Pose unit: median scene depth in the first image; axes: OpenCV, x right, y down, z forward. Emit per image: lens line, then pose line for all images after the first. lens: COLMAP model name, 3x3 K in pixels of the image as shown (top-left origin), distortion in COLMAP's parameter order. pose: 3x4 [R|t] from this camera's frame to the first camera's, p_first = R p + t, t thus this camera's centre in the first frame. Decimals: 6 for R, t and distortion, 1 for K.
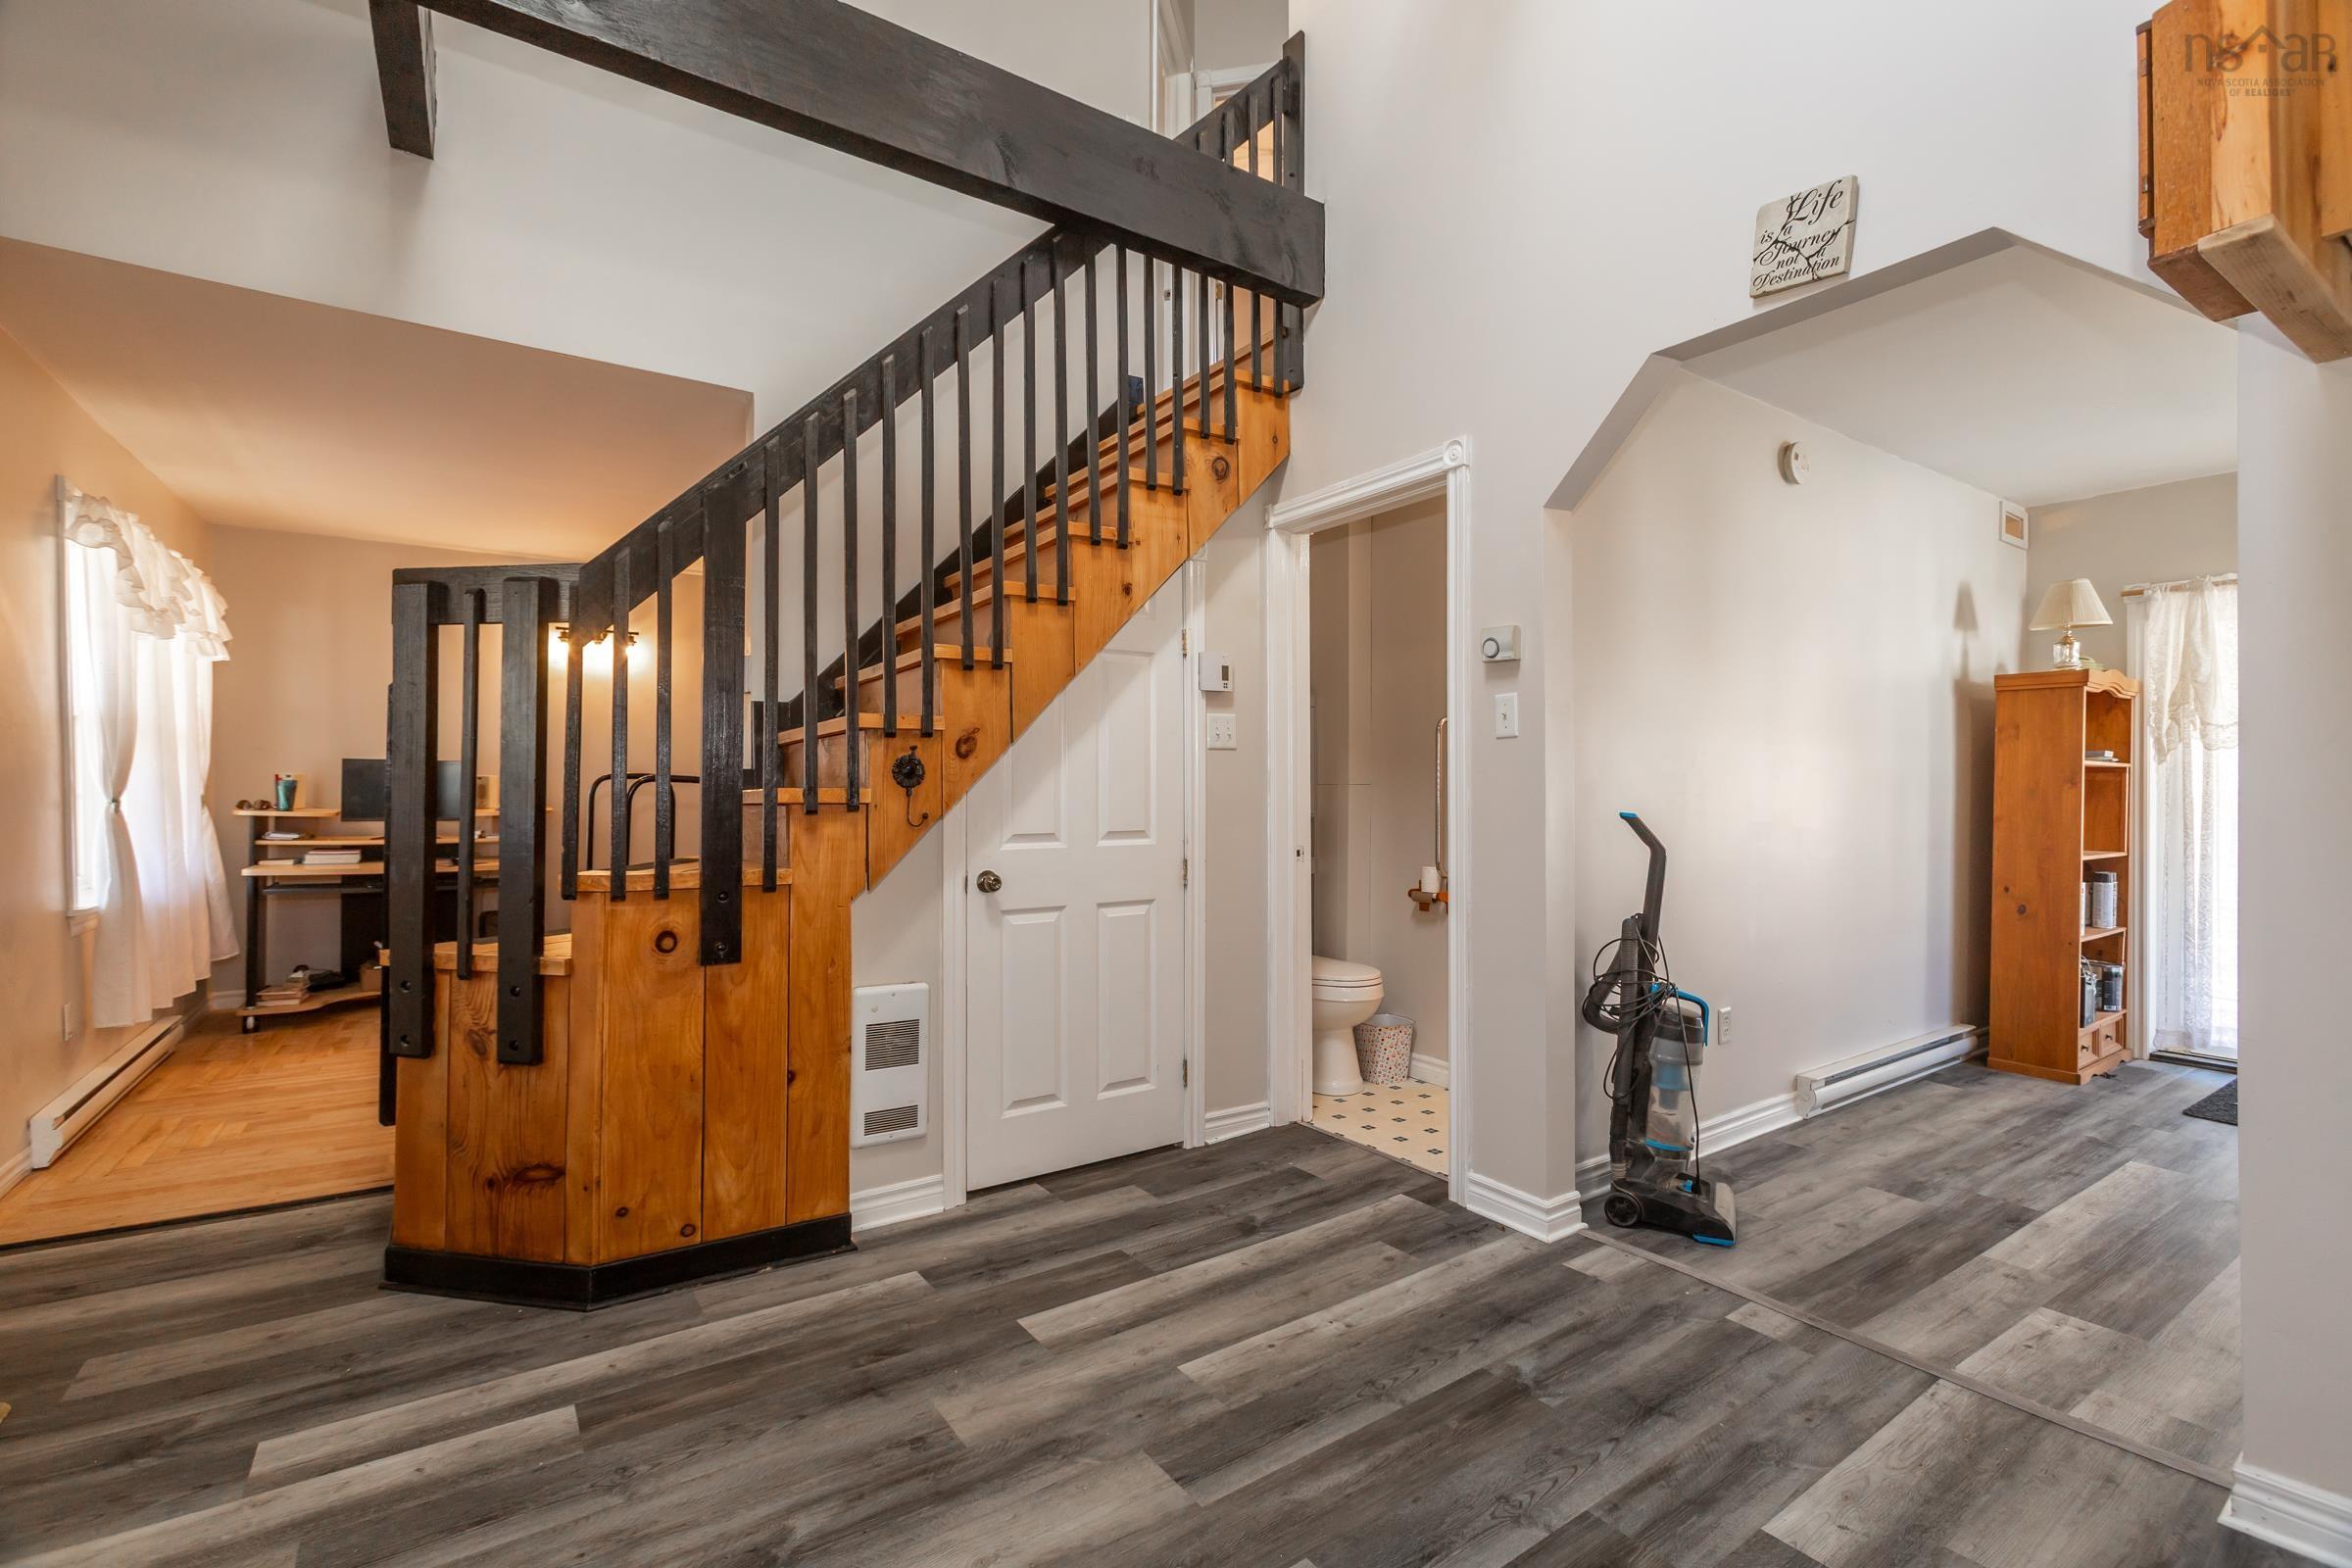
lens RADIAL K [[1041.5, 0, 1158.6], [0, 1041.5, 786.4], [0, 0, 1]] dist [-0.009842, 0.006572]
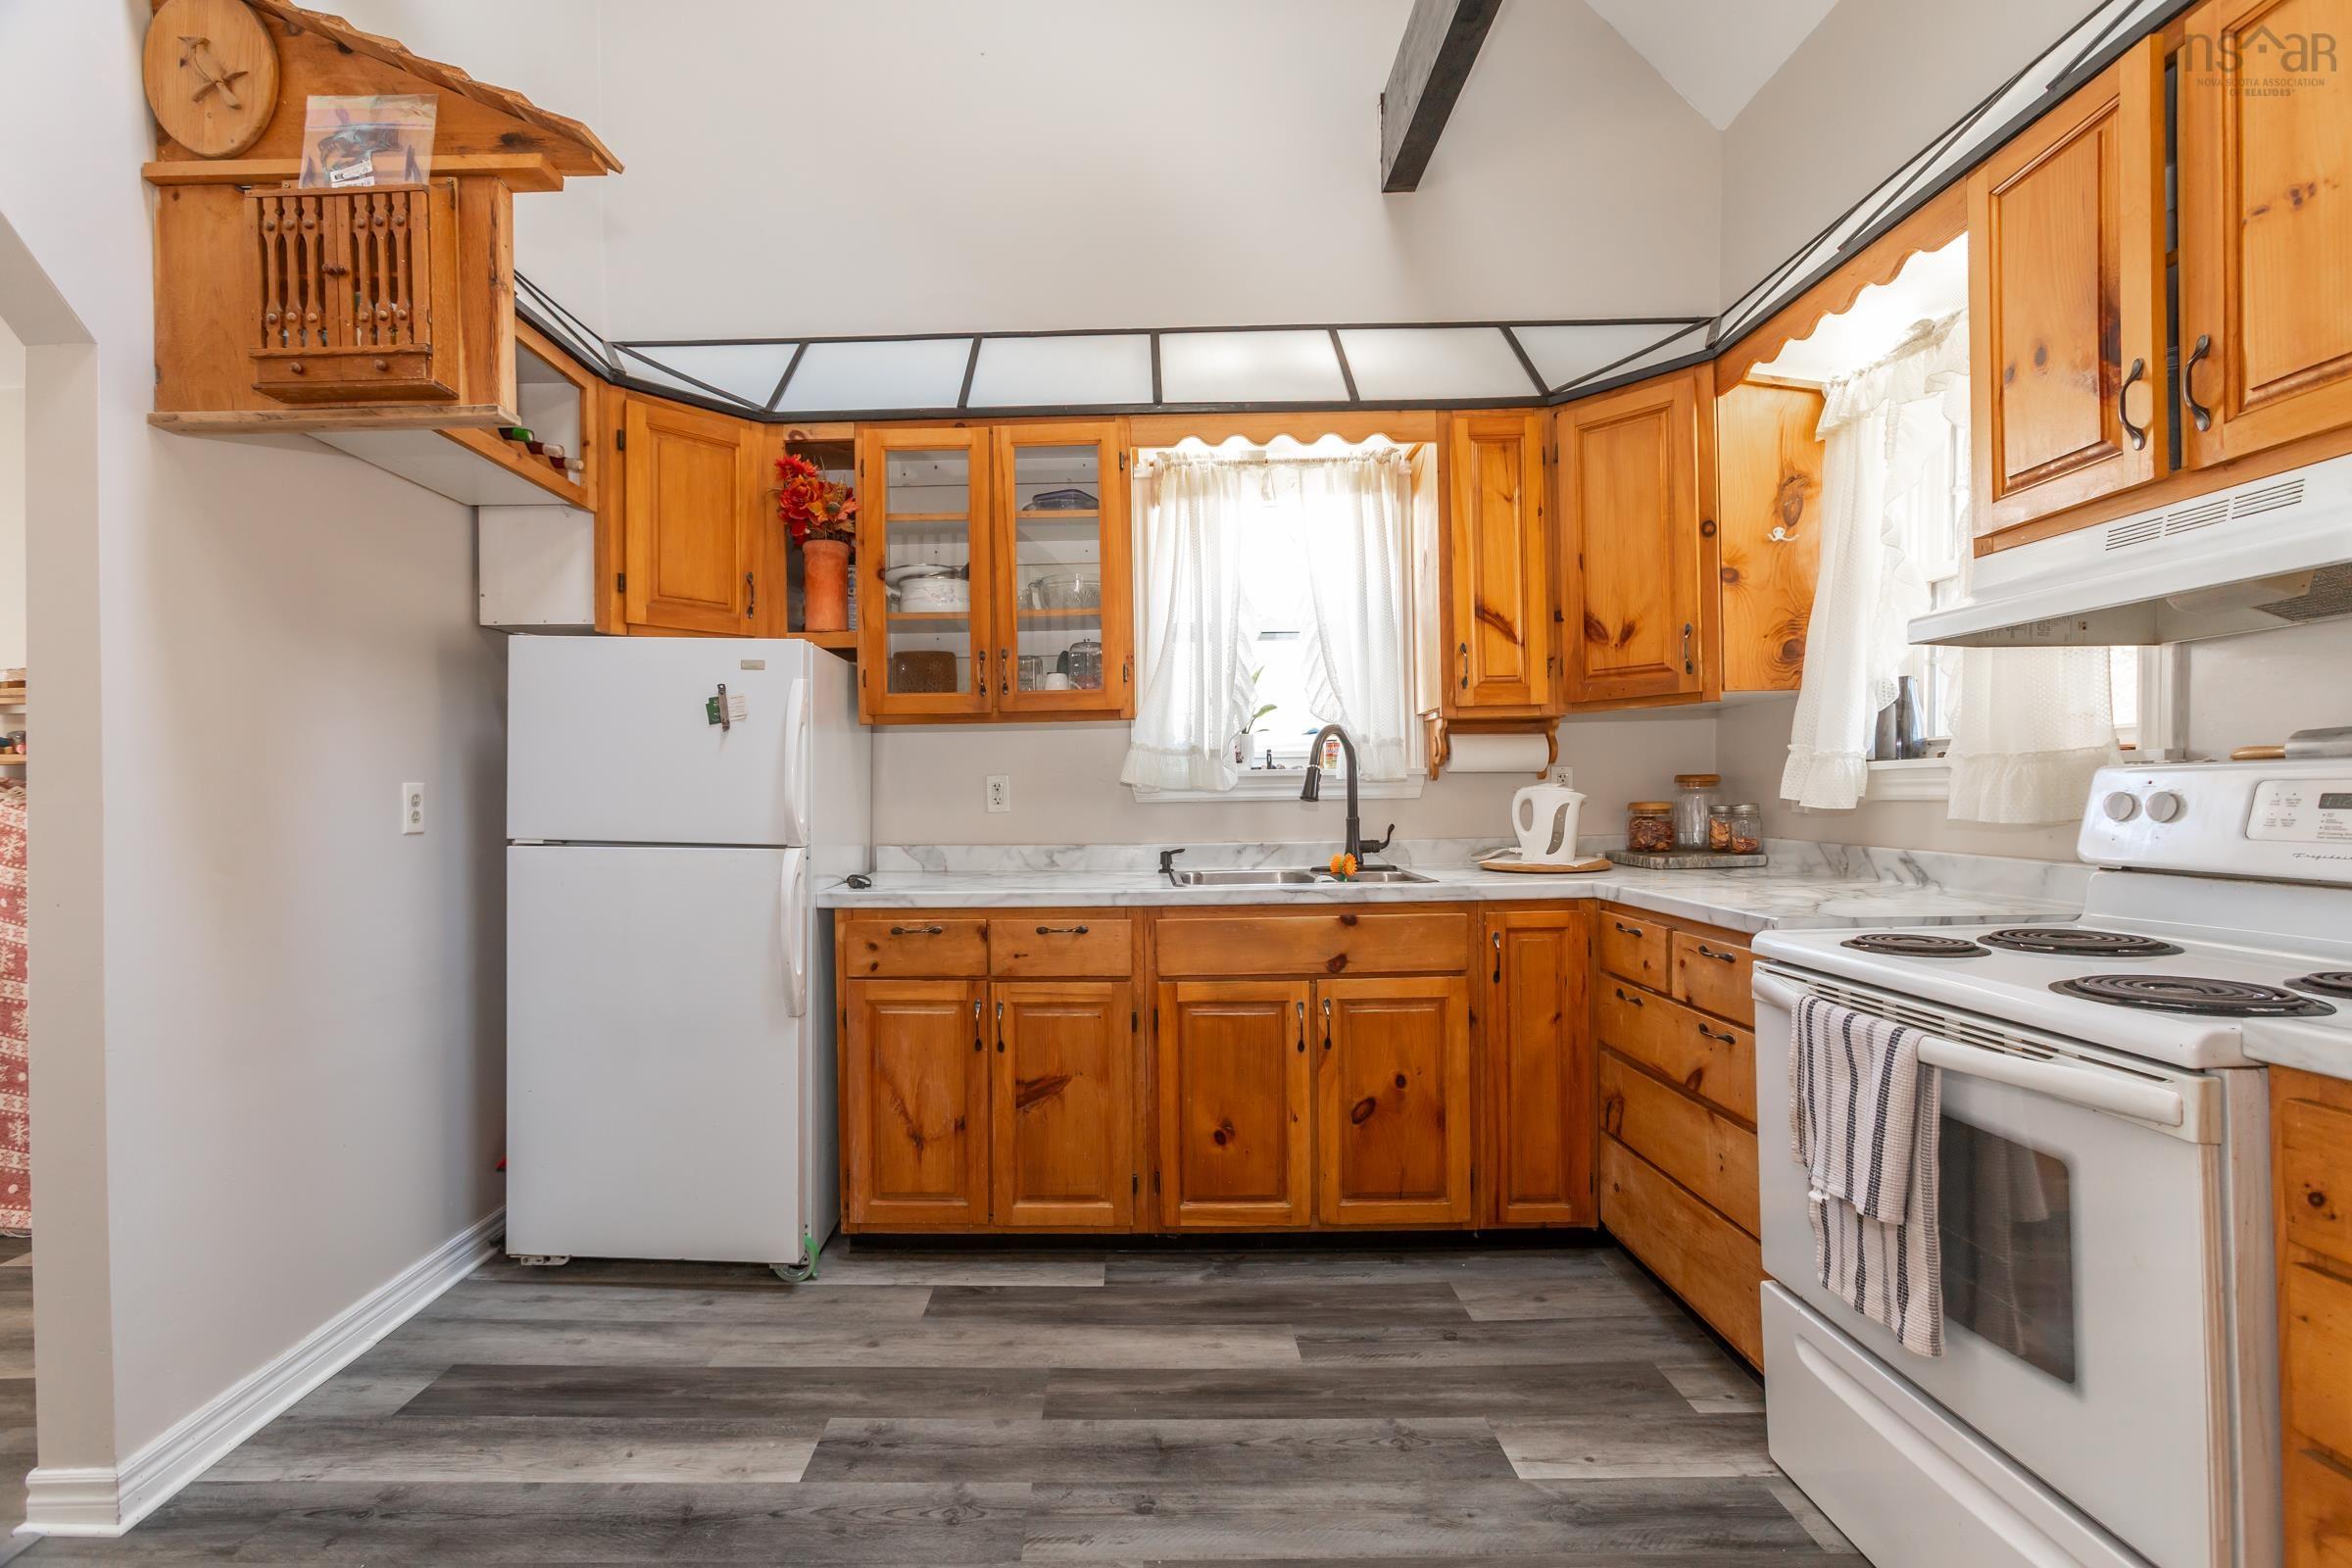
lens RADIAL K [[1041.5, 0, 1101.1], [0, 1041.5, 799.6], [0, 0, 1]] dist [-0.009842, 0.006572]
pose [[-0.822014, 0.010837, 0.569365, -0.170967], [0.014867, 0.999887, 0.002432, 0.003424], [-0.569274, 0.010464, -0.822081, 0.645711]]
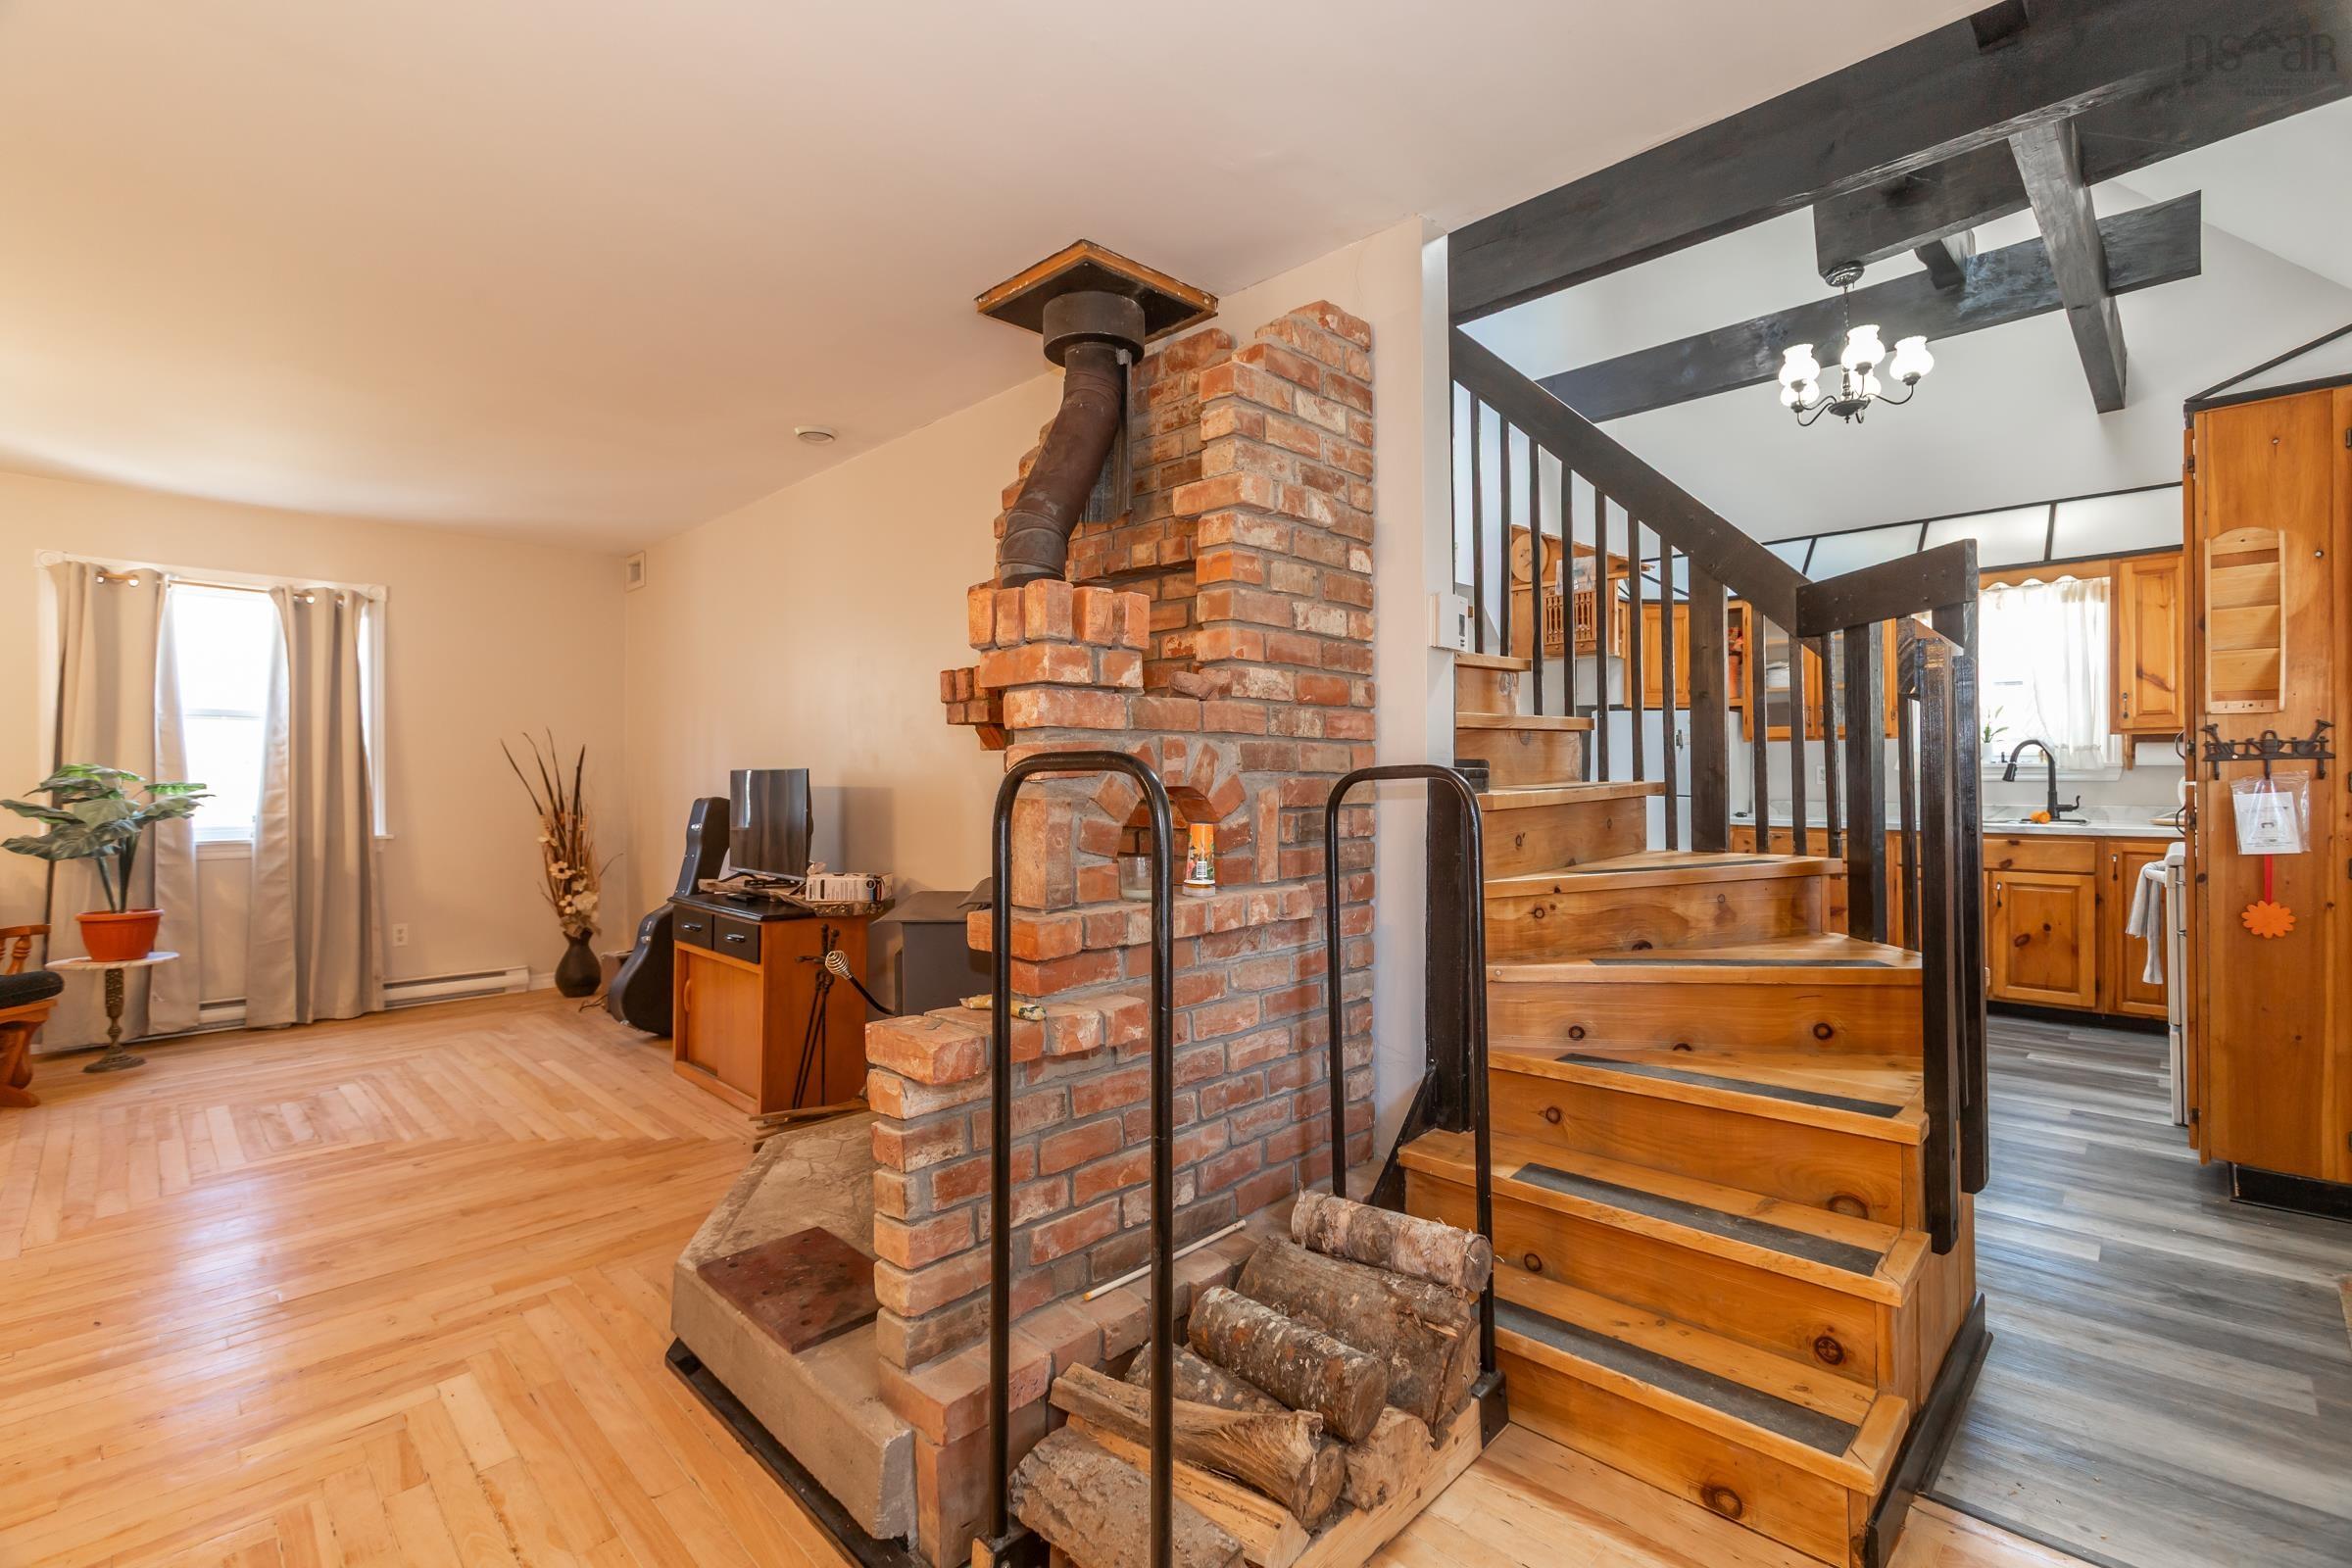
lens RADIAL K [[1041.5, 0, 1191.6], [0, 1041.5, 778.3], [0, 0, 1]] dist [-0.009842, 0.006572]
pose [[-0.212059, 0.000224, 0.977257, -1.114149], [0.002376, 0.999997, 0.000287, 0.001057], [-0.977254, 0.002383, -0.212059, 1.404531]]
